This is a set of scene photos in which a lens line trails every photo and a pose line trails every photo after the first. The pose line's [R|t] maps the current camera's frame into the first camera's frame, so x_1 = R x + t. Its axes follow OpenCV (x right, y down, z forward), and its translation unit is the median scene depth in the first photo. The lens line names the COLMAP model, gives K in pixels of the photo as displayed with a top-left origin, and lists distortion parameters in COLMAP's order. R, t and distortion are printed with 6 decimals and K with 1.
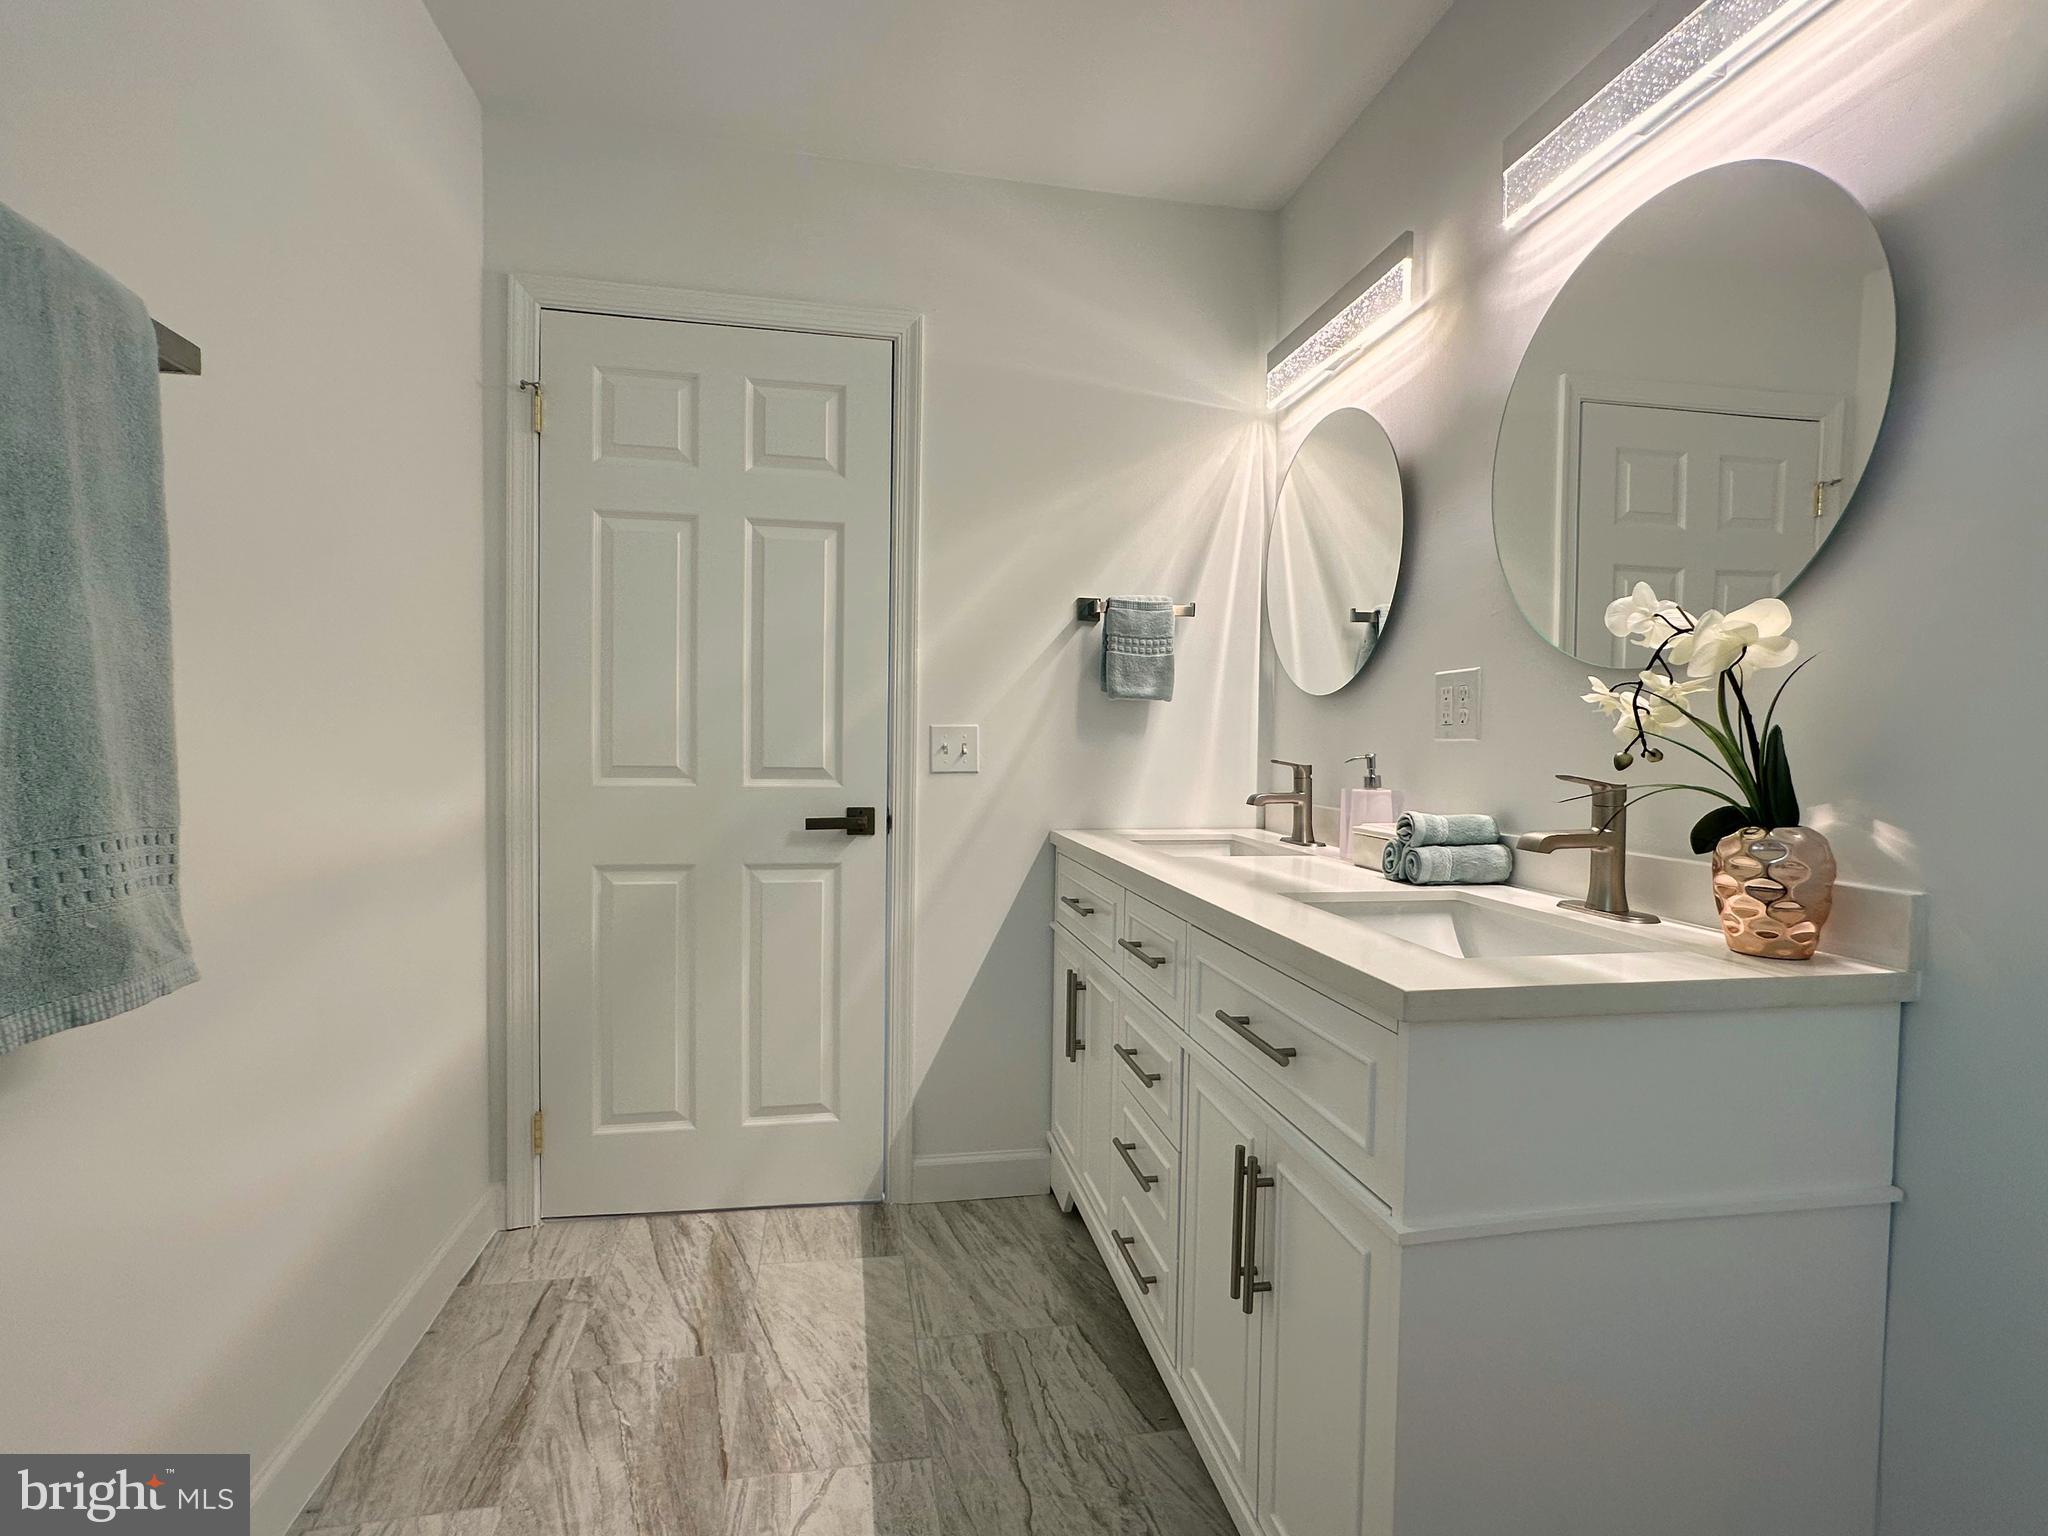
lens RADIAL K [[958.4, 0, 1024.0], [0, 958.4, 768.0], [0, 0, 1]] dist [-0.004342, 0.000381]
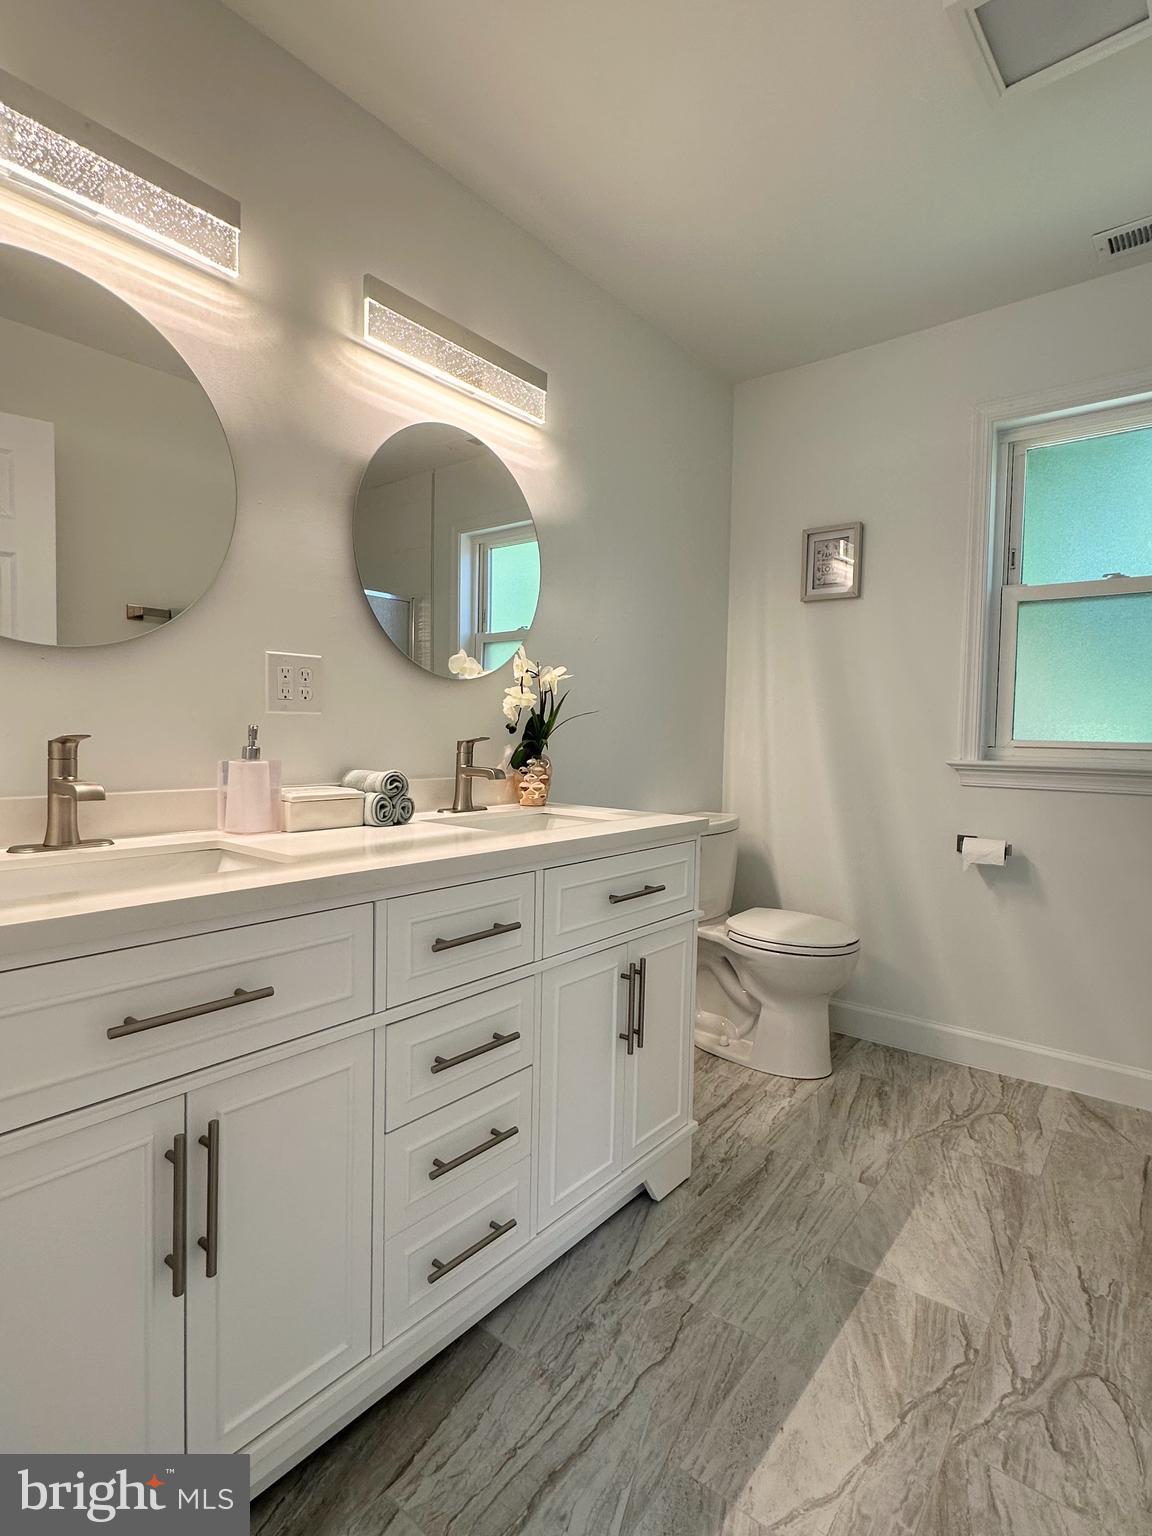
lens RADIAL K [[765.4, 0, 576.0], [0, 765.4, 768.0], [0, 0, 1]] dist [-0.000902, 0.000513]
pose [[-0.639832, -0.061789, 0.766027, -0.552748], [-0.002582, 0.996930, 0.078257, -0.039524], [-0.768510, 0.048093, -0.638028, 1.468696]]
